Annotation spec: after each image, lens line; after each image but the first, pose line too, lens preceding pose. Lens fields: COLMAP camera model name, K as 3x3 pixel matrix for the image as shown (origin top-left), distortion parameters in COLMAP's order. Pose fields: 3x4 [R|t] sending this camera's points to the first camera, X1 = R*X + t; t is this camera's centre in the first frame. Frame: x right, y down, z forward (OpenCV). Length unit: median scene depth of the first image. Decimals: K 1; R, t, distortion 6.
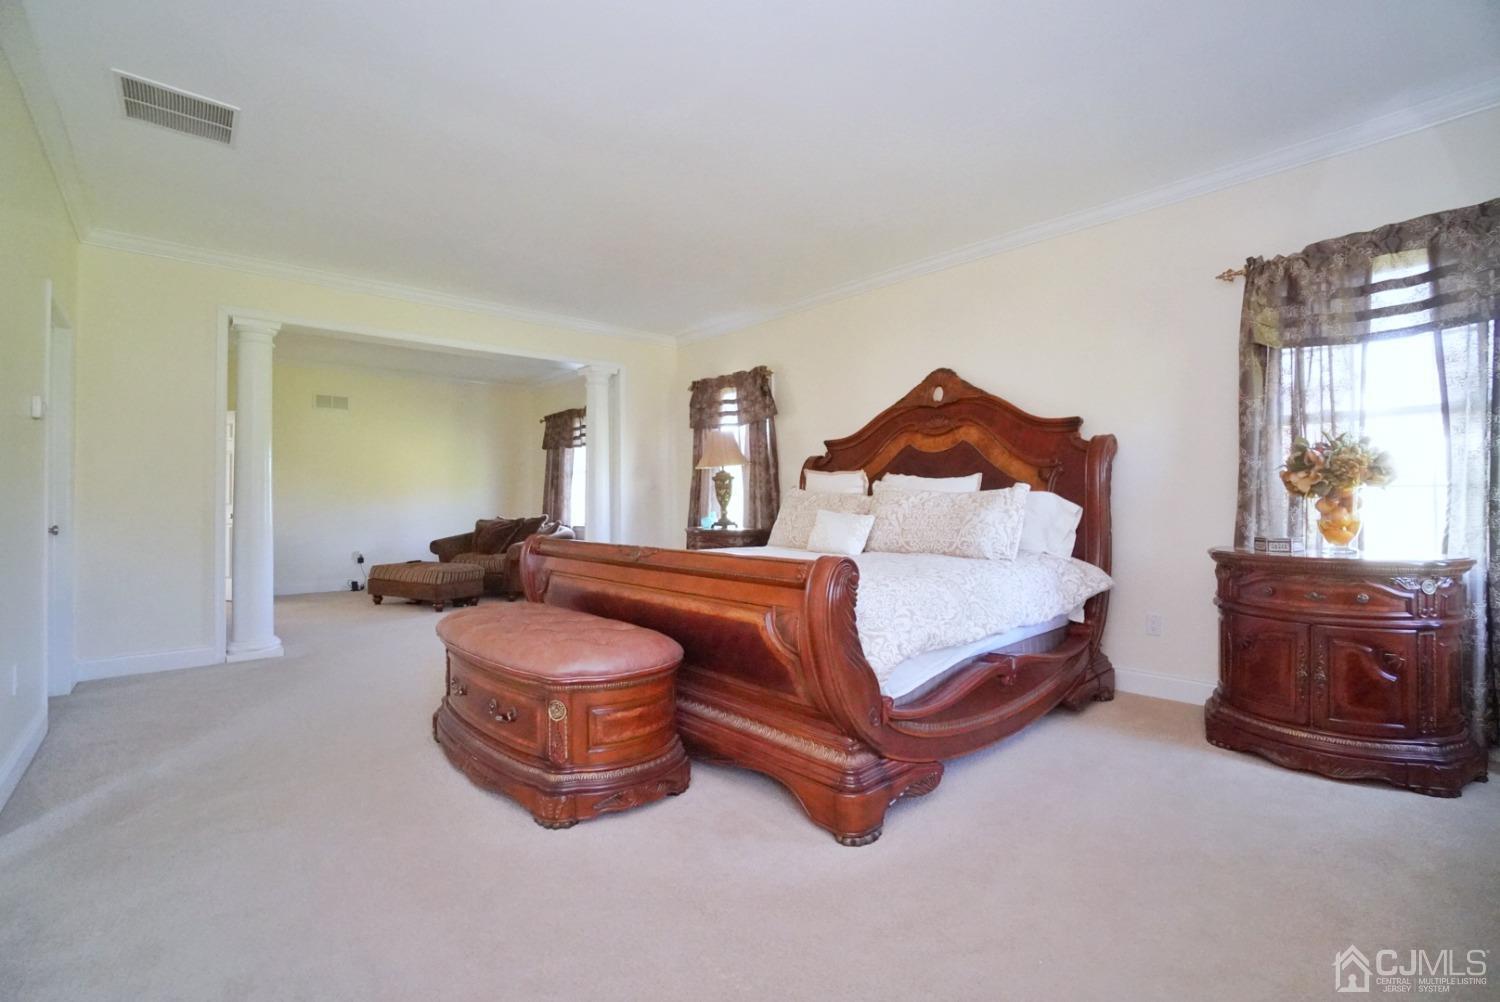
lens RADIAL K [[665.5, 0, 743.2], [0, 665.5, 500.2], [0, 0, 1]] dist [-0.023885, 0.005747]
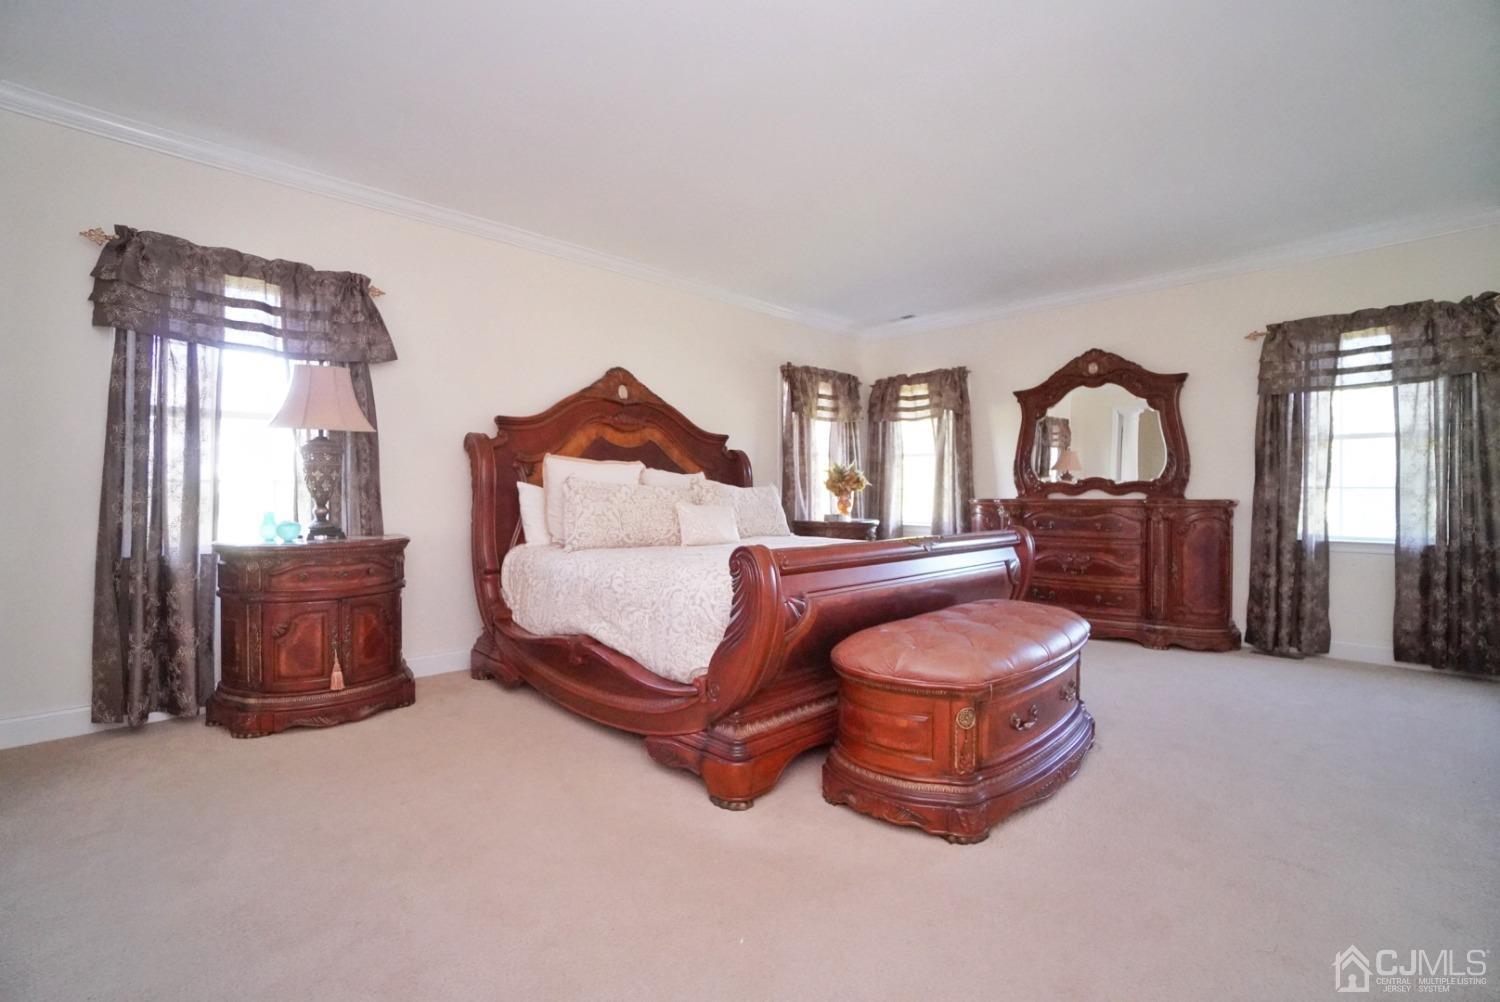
lens RADIAL K [[665.5, 0, 743.4], [0, 665.5, 495.2], [0, 0, 1]] dist [-0.023885, 0.005747]
pose [[-0.087989, -0.004052, 0.996113, -0.763757], [0.004830, 0.999978, 0.004494, -0.000845], [-0.996110, 0.005207, -0.087968, 0.898867]]
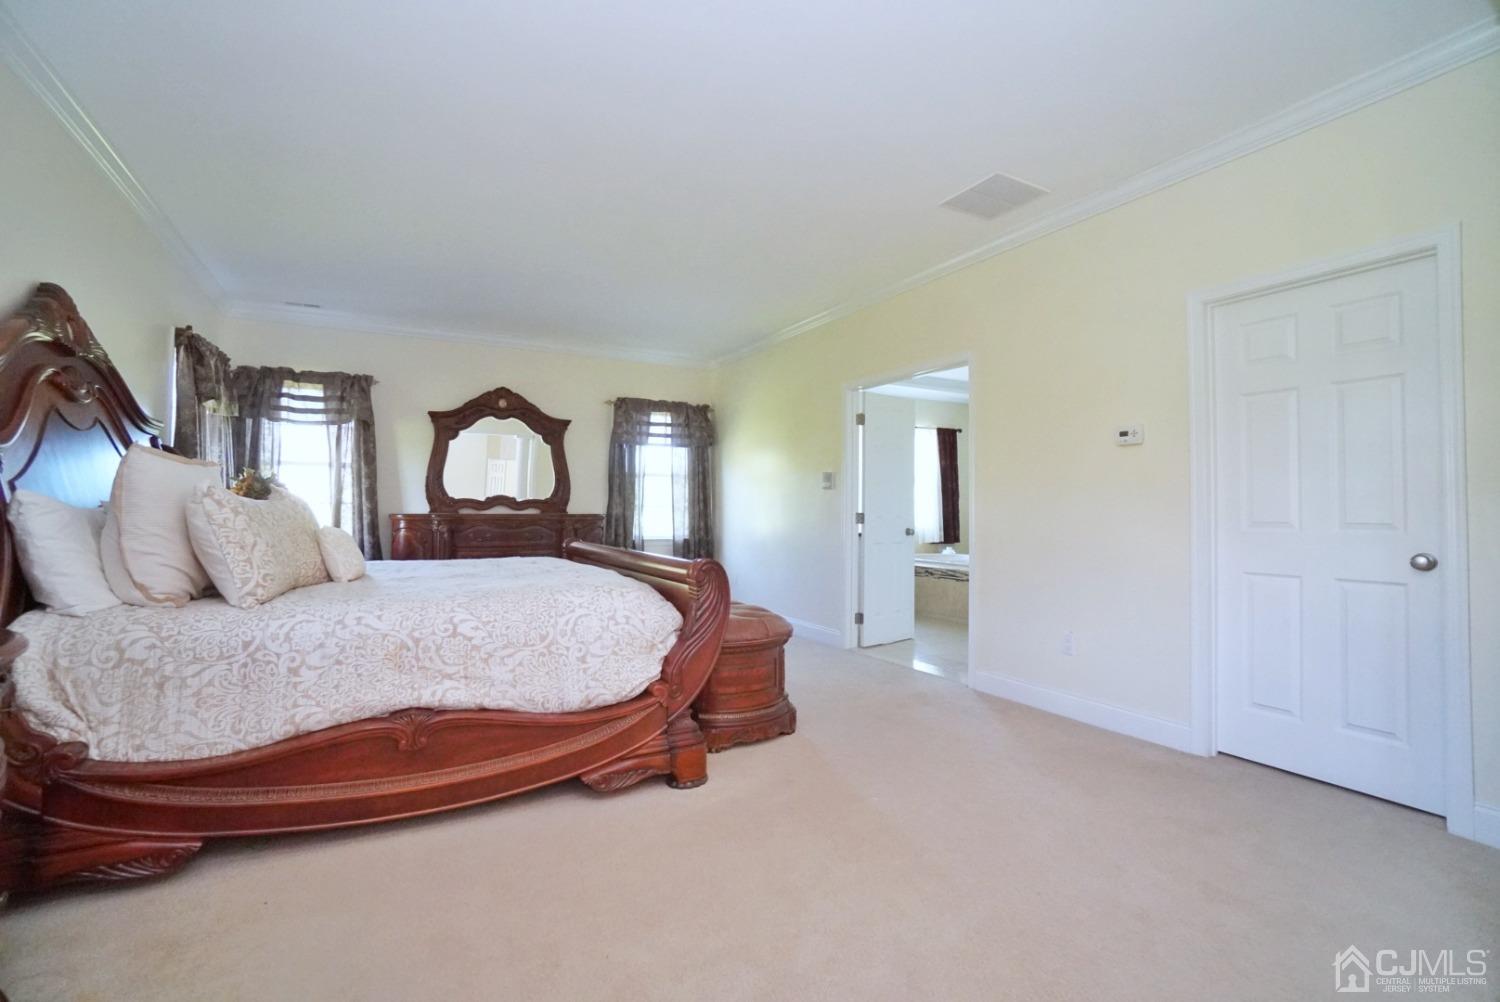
lens RADIAL K [[665.5, 0, 735.5], [0, 665.5, 493.0], [0, 0, 1]] dist [-0.023885, 0.005747]
pose [[-0.981319, -0.003093, 0.192362, -0.398667], [-0.006179, 0.999862, -0.015445, -0.010898], [-0.192288, -0.016345, -0.981202, 1.451779]]
